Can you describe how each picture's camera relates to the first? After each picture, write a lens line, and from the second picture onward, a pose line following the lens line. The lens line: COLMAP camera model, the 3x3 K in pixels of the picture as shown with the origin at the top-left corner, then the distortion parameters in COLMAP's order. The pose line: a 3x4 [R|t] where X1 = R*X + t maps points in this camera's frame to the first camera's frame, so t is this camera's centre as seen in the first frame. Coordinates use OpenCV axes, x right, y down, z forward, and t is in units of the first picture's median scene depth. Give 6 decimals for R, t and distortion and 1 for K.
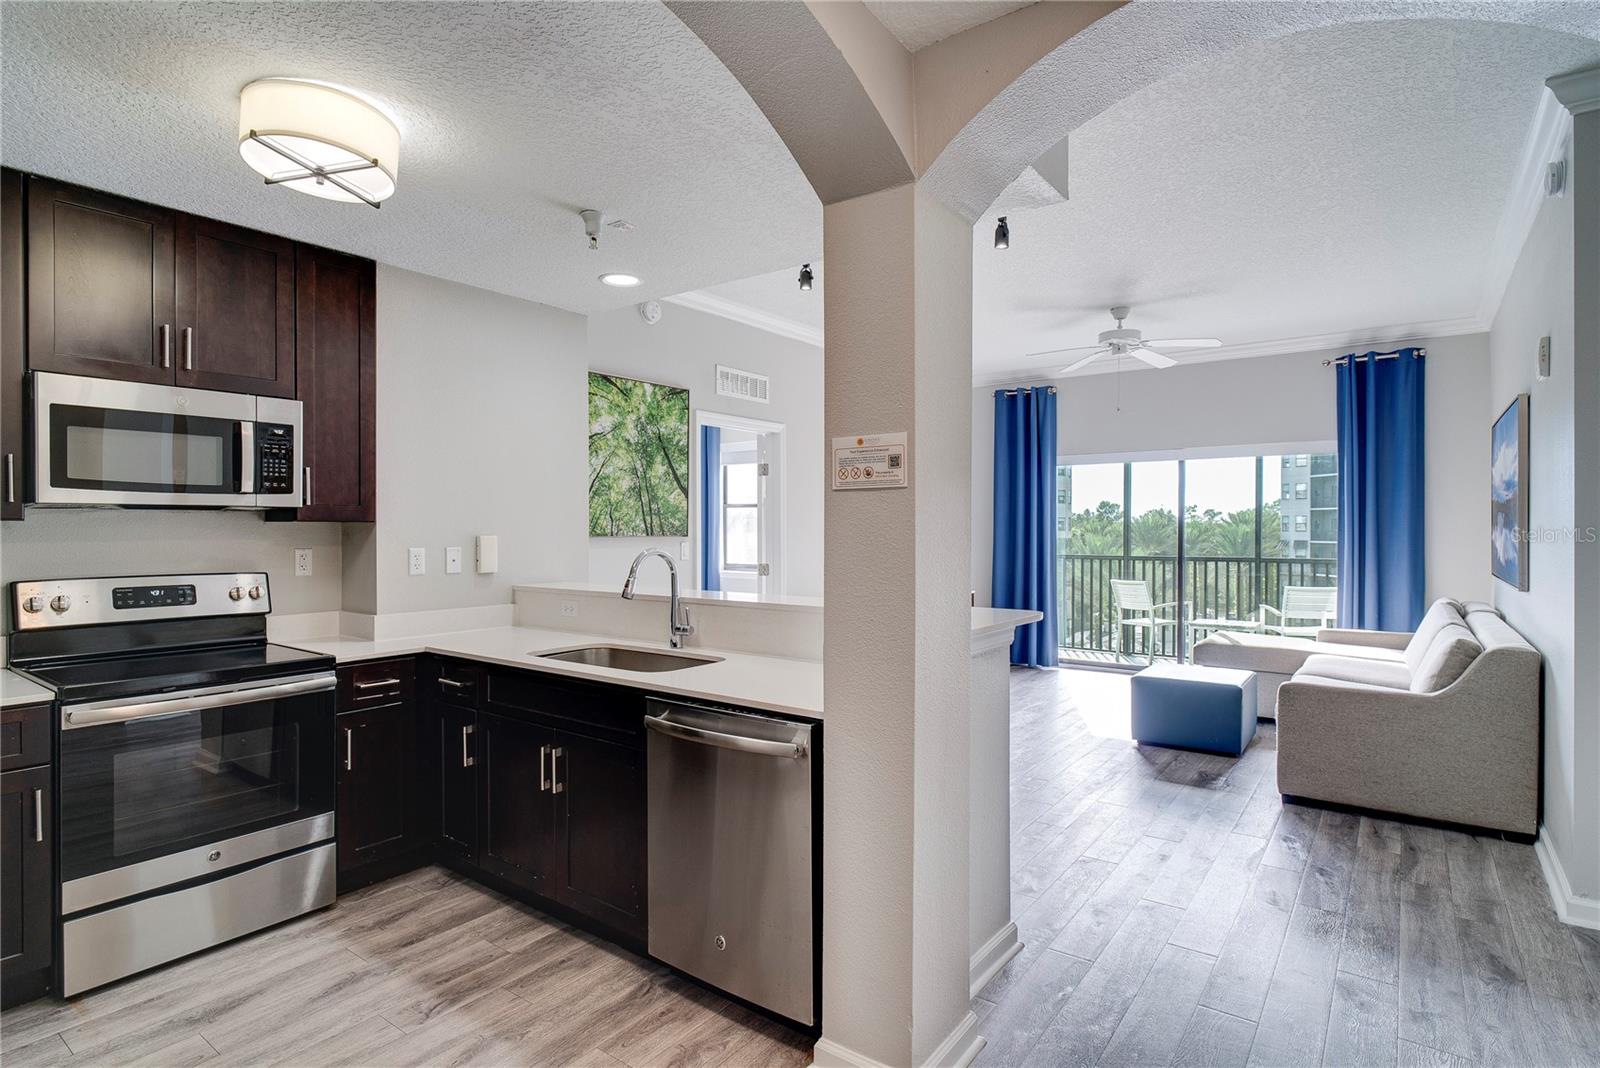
lens RADIAL K [[819.8, 0, 800.0], [0, 819.8, 534.0], [0, 0, 1]] dist [-0.005163, -0.000111]
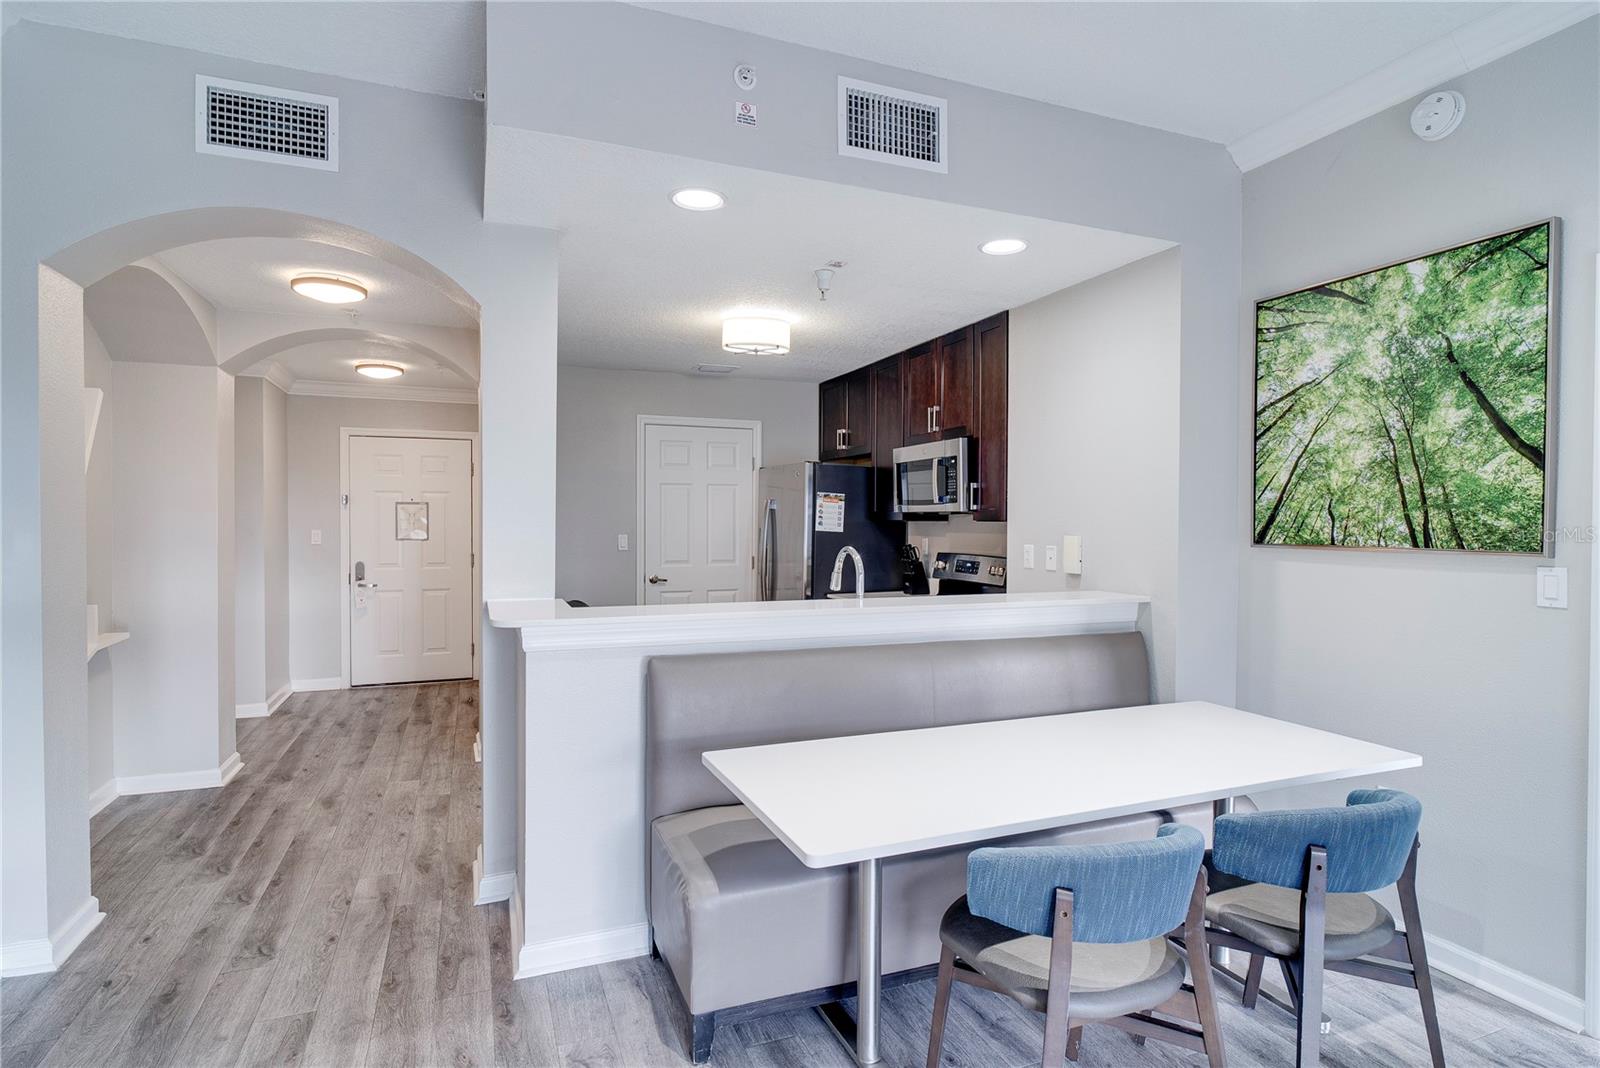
lens RADIAL K [[819.0, 0, 801.7], [0, 819.0, 531.5], [0, 0, 1]] dist [-0.002920, 0.000347]
pose [[-0.521573, 0.010373, -0.853144, 0.740283], [-0.011738, 0.999744, 0.019331, -0.021756], [0.853126, 0.020096, -0.521318, 1.464545]]
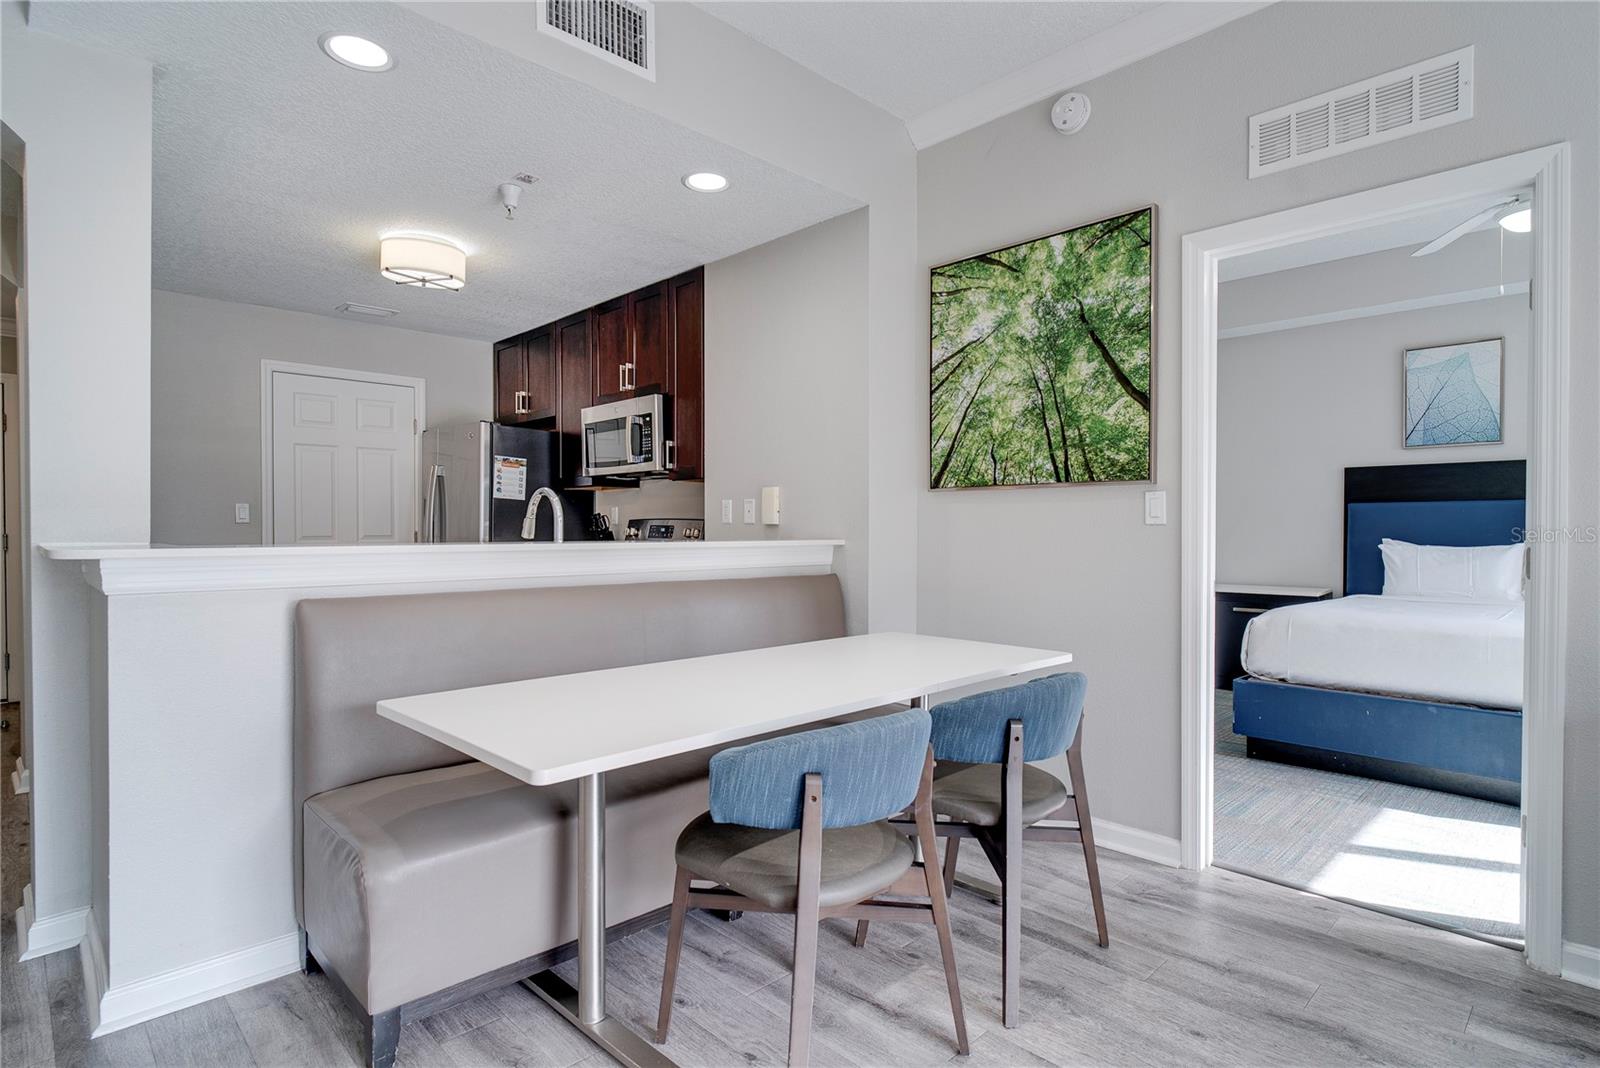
lens RADIAL K [[819.8, 0, 800.0], [0, 819.8, 534.0], [0, 0, 1]] dist [-0.005163, -0.000111]
pose [[-0.154217, 0.009786, -0.987988, 0.710542], [-0.008054, 0.999905, 0.011161, 0.056045], [0.988004, 0.009678, -0.154124, 1.411836]]
